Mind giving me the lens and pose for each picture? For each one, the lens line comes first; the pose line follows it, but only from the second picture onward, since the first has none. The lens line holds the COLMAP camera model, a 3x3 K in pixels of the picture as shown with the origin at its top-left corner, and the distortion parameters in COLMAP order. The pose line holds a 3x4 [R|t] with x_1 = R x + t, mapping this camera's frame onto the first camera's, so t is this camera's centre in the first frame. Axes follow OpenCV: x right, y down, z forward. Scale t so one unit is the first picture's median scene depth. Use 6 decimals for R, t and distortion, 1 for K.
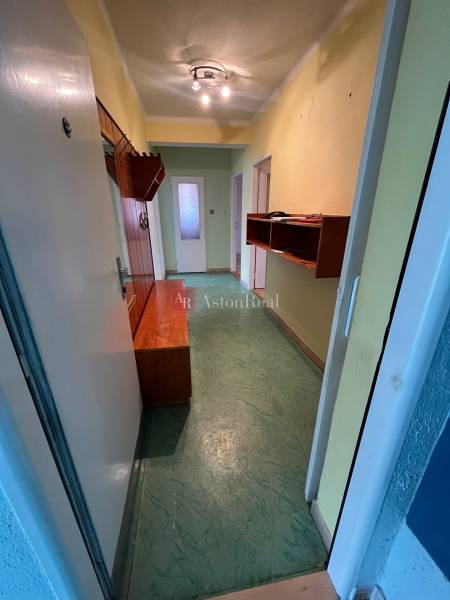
lens RADIAL K [[242.4, 0, 224.9], [0, 242.4, 300.4], [0, 0, 1]] dist [-0.002133, 0.000464]
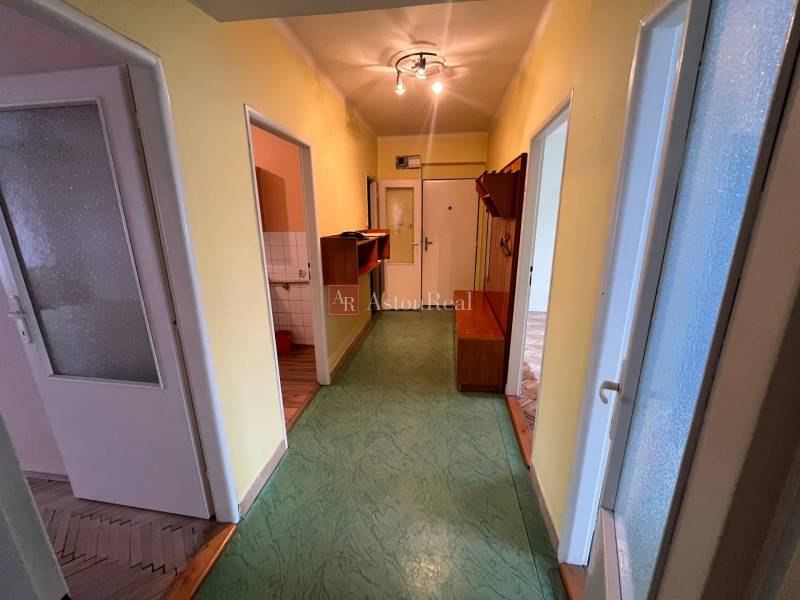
lens RADIAL K [[323.1, 0, 399.4], [0, 323.1, 302.9], [0, 0, 1]] dist [-0.002133, 0.000464]
pose [[-0.959363, -0.061682, 0.275350, -0.313085], [0.107152, 0.823084, 0.557719, -0.845641], [-0.261037, 0.564560, -0.783027, 2.128957]]
